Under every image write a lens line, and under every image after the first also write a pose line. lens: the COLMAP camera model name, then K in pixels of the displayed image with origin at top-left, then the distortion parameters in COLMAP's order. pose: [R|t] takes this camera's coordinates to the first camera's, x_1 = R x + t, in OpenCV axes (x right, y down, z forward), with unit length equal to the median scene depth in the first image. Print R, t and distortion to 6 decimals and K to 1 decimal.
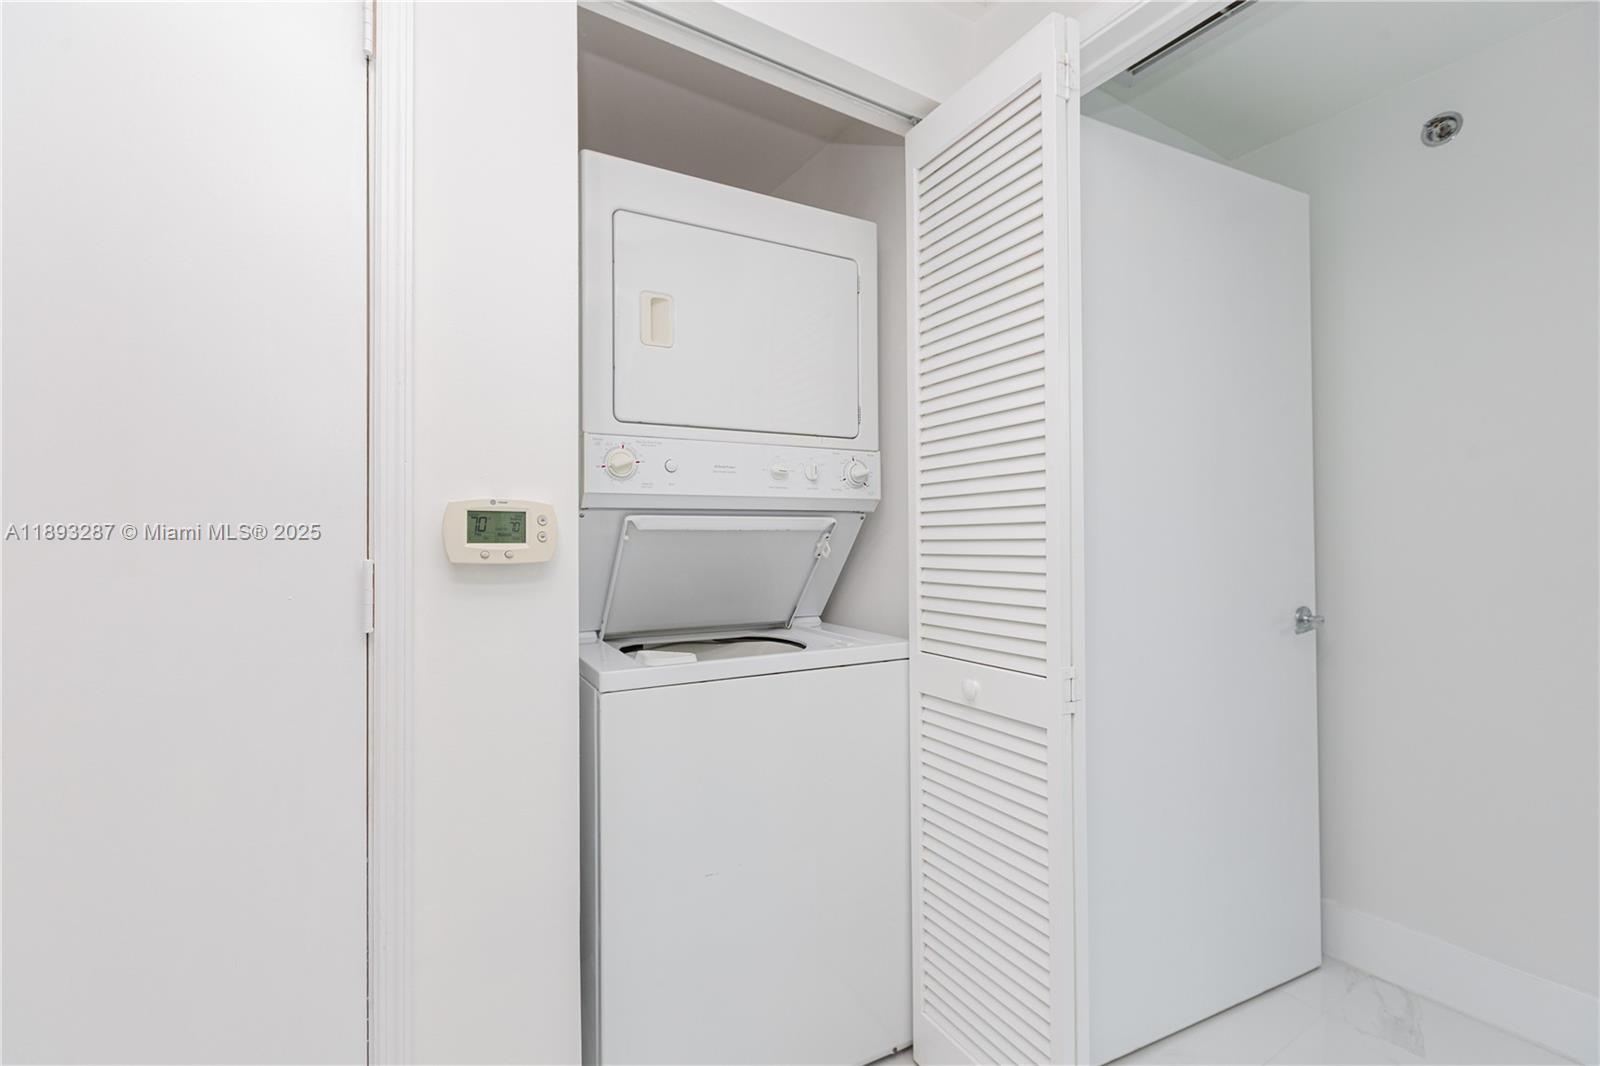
lens RADIAL K [[710.2, 0, 796.9], [0, 710.2, 533.7], [0, 0, 1]] dist [-0.000074, -0.001771]
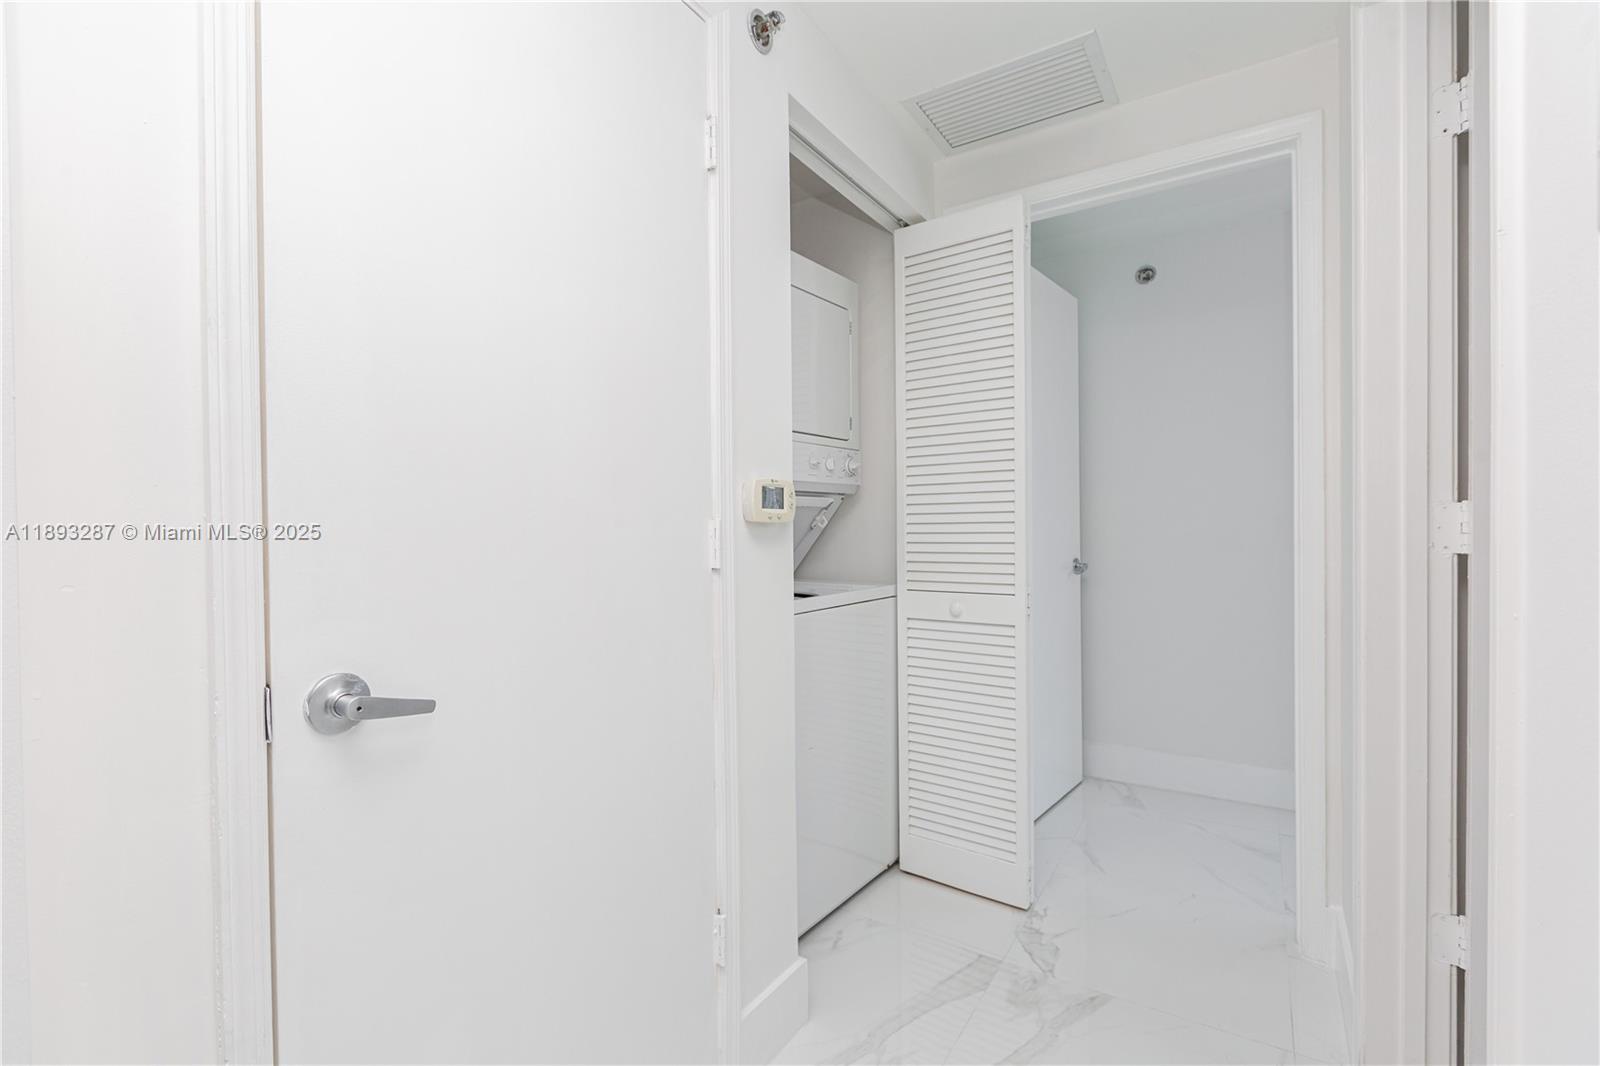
lens RADIAL K [[710.2, 0, 807.0], [0, 710.2, 532.4], [0, 0, 1]] dist [-0.000074, -0.001771]
pose [[0.905660, -0.004645, 0.423980, -0.617472], [-0.001596, 0.999896, 0.014363, 0.025598], [-0.424003, -0.013685, 0.905558, -0.231257]]
